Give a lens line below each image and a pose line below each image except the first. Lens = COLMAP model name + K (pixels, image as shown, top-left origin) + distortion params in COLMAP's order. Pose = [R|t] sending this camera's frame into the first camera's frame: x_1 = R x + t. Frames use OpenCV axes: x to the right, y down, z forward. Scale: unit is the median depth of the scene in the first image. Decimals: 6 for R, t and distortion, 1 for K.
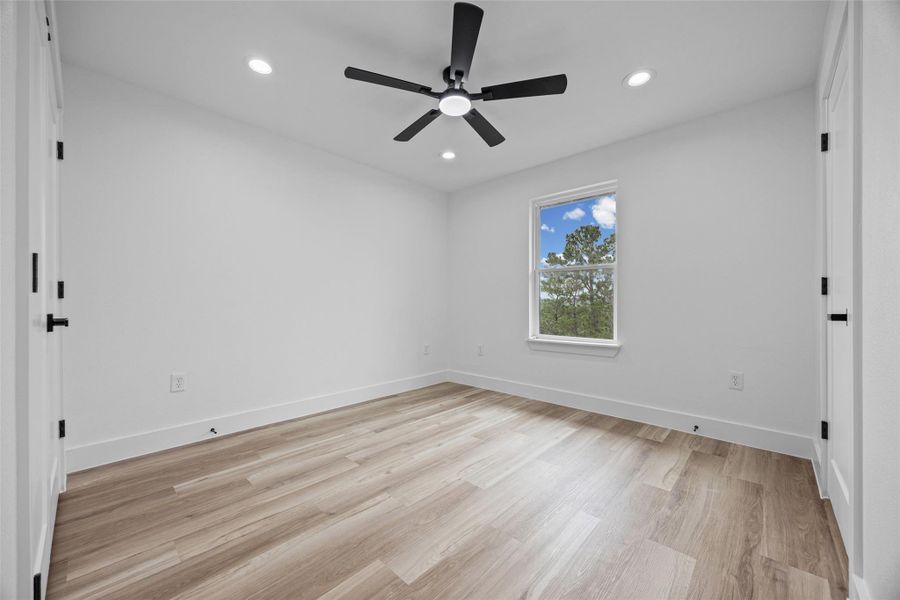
lens RADIAL K [[346.7, 0, 449.3], [0, 346.7, 302.6], [0, 0, 1]] dist [0.002461, 0.000237]
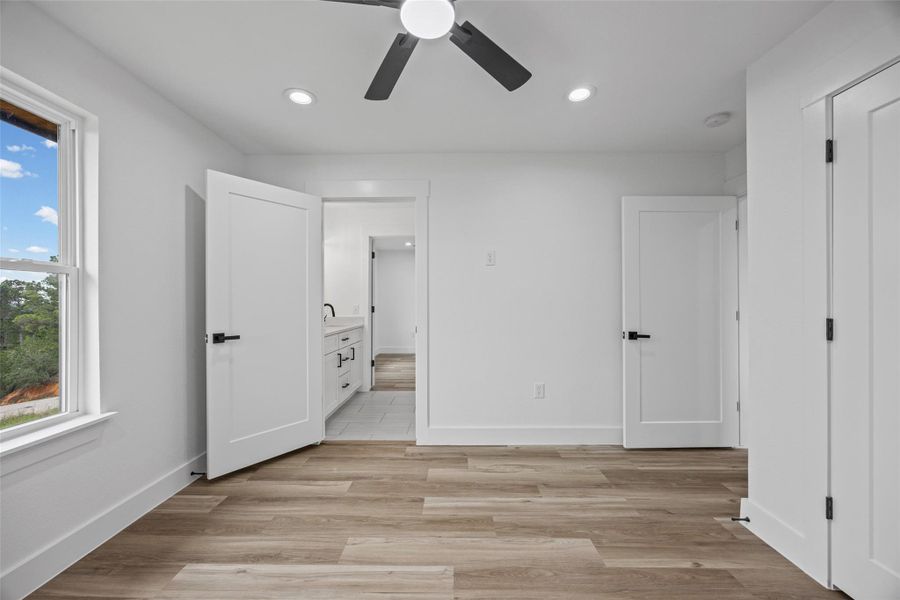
lens RADIAL K [[346.7, 0, 446.2], [0, 346.7, 299.0], [0, 0, 1]] dist [0.002461, 0.000237]
pose [[-0.676236, 0.003962, 0.736674, -0.526727], [-0.000289, 0.999984, -0.005643, -0.106476], [-0.736685, -0.004029, -0.676224, 1.642788]]
